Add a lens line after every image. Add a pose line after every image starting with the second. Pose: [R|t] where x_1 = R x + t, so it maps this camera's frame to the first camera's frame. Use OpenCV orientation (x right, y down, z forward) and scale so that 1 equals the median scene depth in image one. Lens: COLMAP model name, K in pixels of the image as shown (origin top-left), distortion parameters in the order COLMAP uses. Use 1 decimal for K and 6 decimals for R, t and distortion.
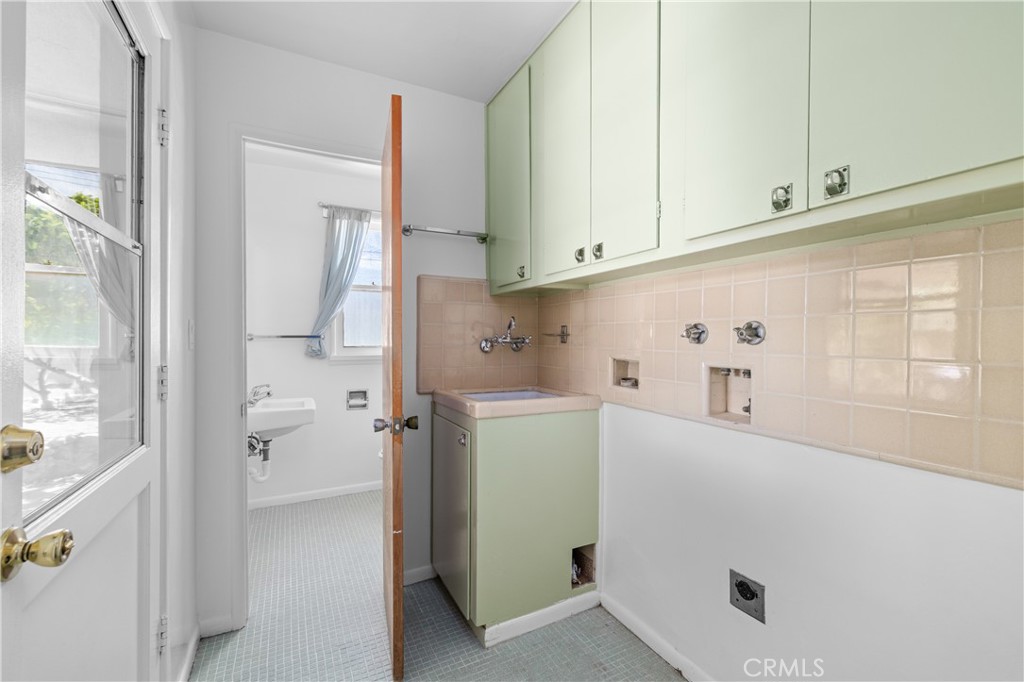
lens RADIAL K [[432.1, 0, 512.0], [0, 432.1, 341.0], [0, 0, 1]] dist [-0.000655, 0.000021]
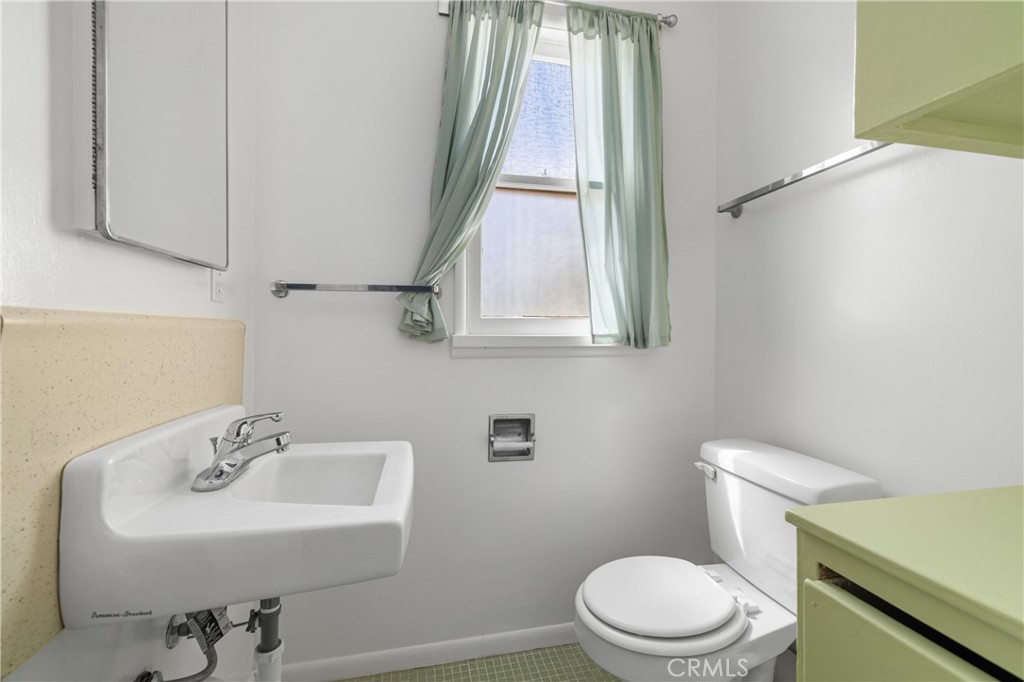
lens RADIAL K [[432.1, 0, 512.0], [0, 432.1, 341.0], [0, 0, 1]] dist [-0.000655, 0.000021]
pose [[0.968594, 0.005794, -0.248580, -0.255964], [-0.004596, 0.999975, 0.005398, 0.036274], [0.248605, -0.004086, 0.968596, 0.594829]]
